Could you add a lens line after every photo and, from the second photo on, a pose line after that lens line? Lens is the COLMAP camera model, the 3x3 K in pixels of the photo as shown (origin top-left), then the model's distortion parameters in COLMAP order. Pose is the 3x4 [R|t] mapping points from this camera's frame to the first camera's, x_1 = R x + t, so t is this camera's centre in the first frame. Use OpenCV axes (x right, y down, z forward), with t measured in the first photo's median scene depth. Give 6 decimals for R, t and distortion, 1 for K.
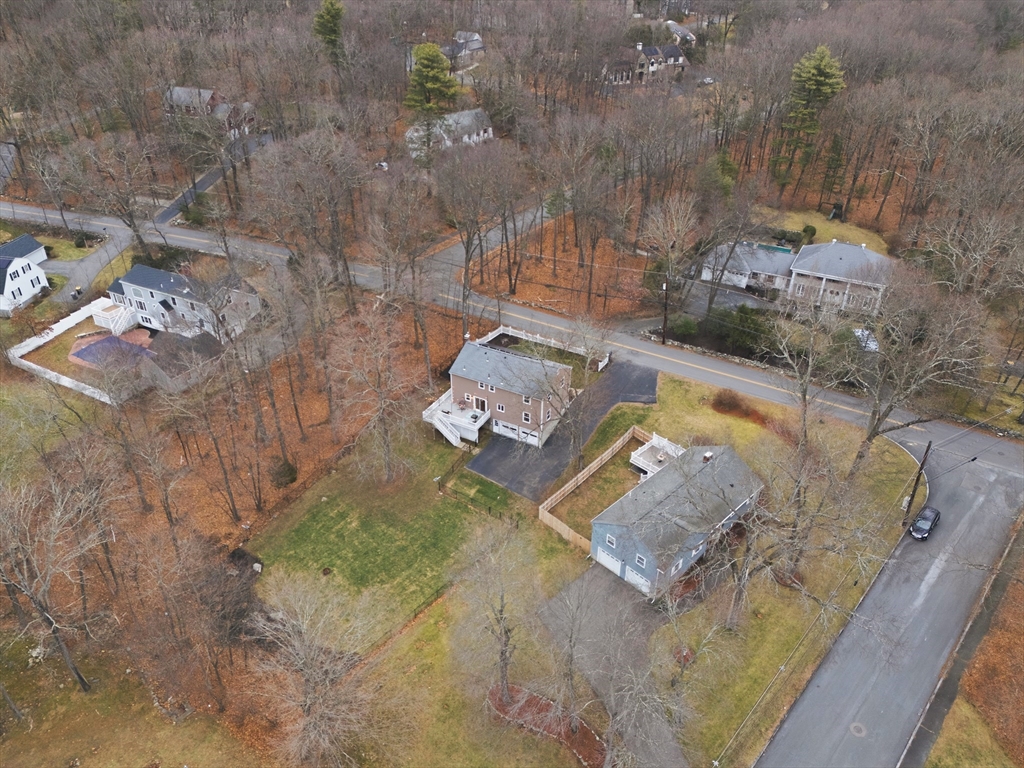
lens RADIAL K [[773.7, 0, 512.0], [0, 773.7, 384.0], [0, 0, 1]] dist [0.051857, -0.003860]
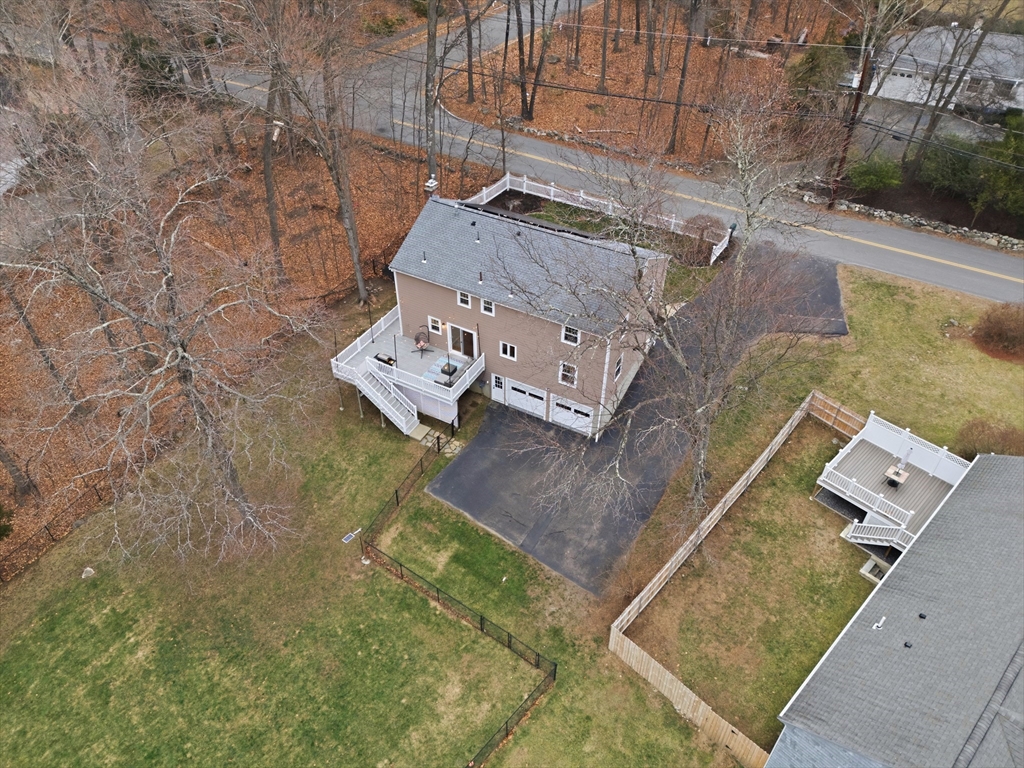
lens RADIAL K [[773.7, 0, 512.0], [0, 773.7, 384.0], [0, 0, 1]] dist [0.051857, -0.003860]
pose [[0.999998, 0.000026, -0.001939, -0.011594], [0.000240, 0.990561, 0.137076, -0.010373], [0.001924, -0.137076, 0.990559, 0.558236]]
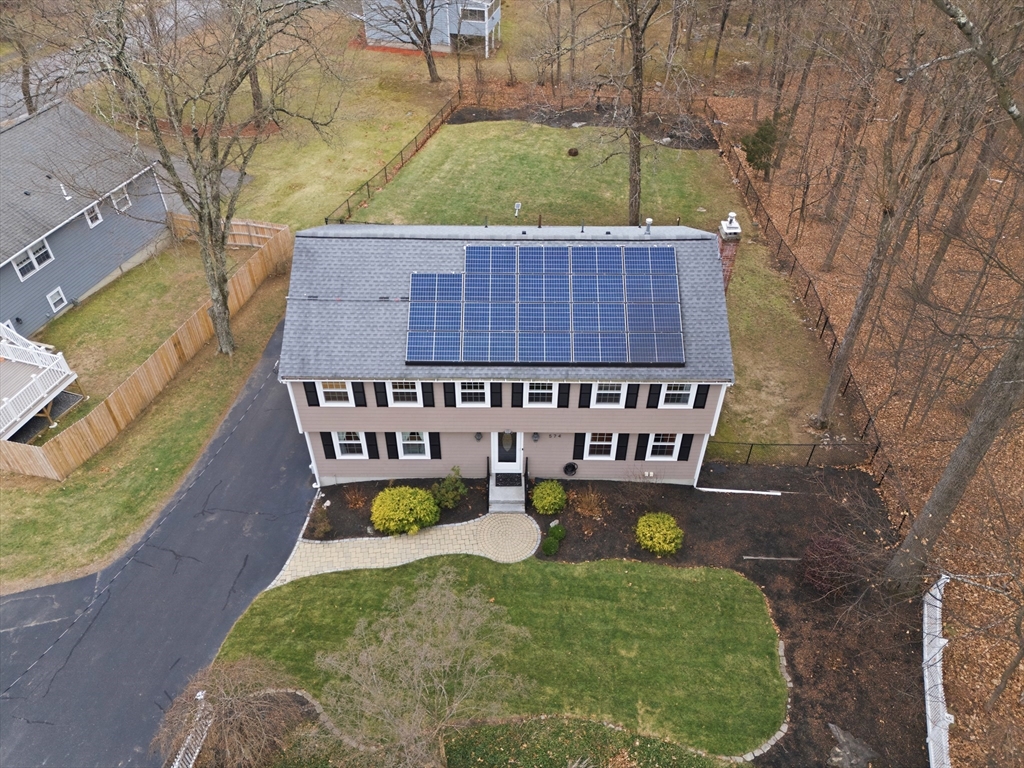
lens RADIAL K [[773.7, 0, 512.0], [0, 773.7, 384.0], [0, 0, 1]] dist [0.051857, -0.003860]
pose [[-0.892238, 0.281764, -0.352873, 0.100863], [-0.261275, 0.315232, 0.912340, -0.251080], [0.368302, 0.906222, -0.207645, 1.086570]]
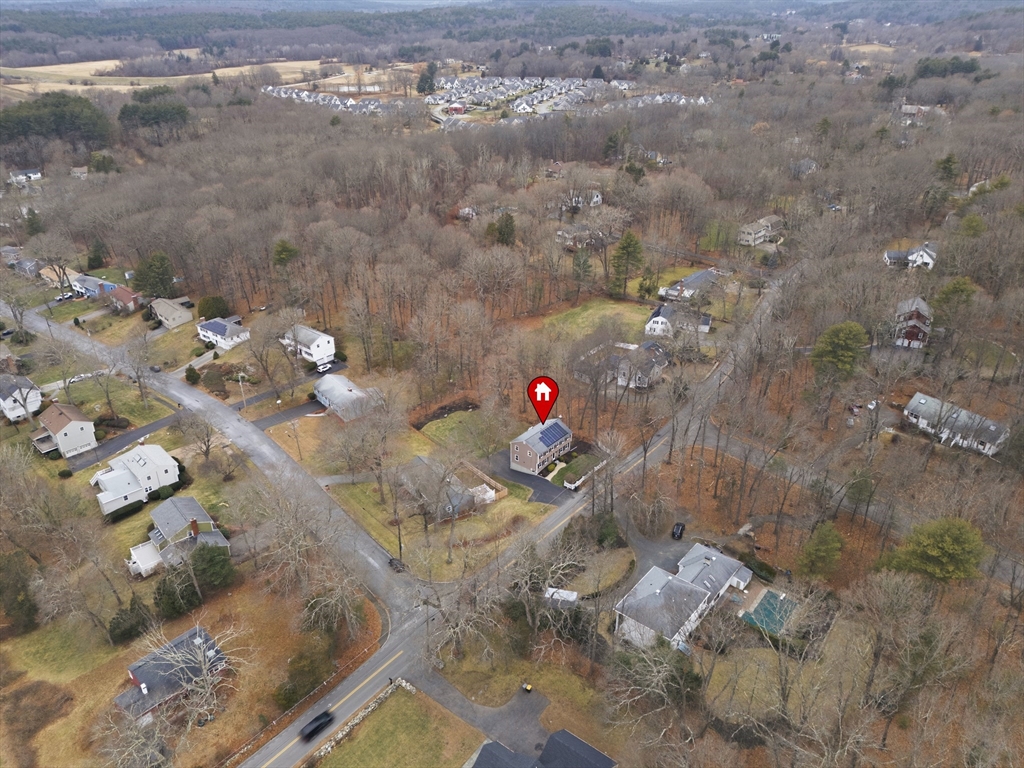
lens RADIAL K [[773.7, 0, 512.0], [0, 773.7, 384.0], [0, 0, 1]] dist [0.051857, -0.003860]
pose [[-0.201262, 0.426917, -0.881610, 1.598182], [-0.540388, 0.702283, 0.463443, -0.932508], [0.816991, 0.569685, 0.089358, 0.706601]]
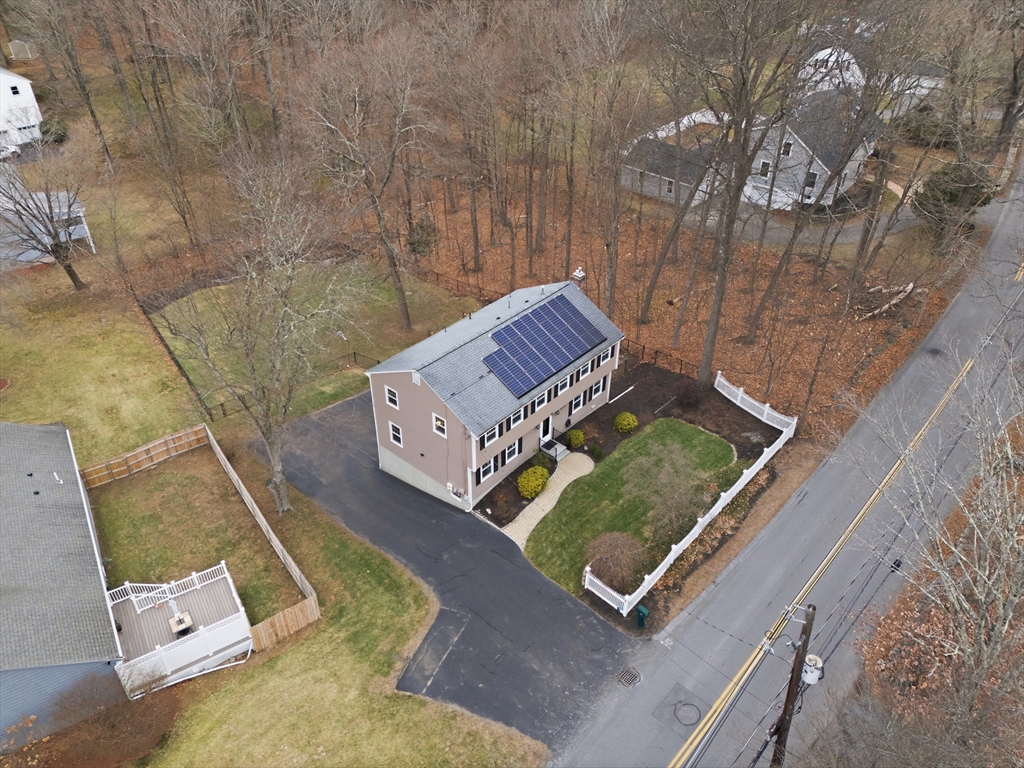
lens RADIAL K [[773.7, 0, 512.0], [0, 773.7, 384.0], [0, 0, 1]] dist [0.051857, -0.003860]
pose [[-0.236015, 0.542484, -0.806231, 0.384014], [-0.541159, 0.615737, 0.572726, -0.279417], [0.807121, 0.571471, 0.148247, 0.950880]]
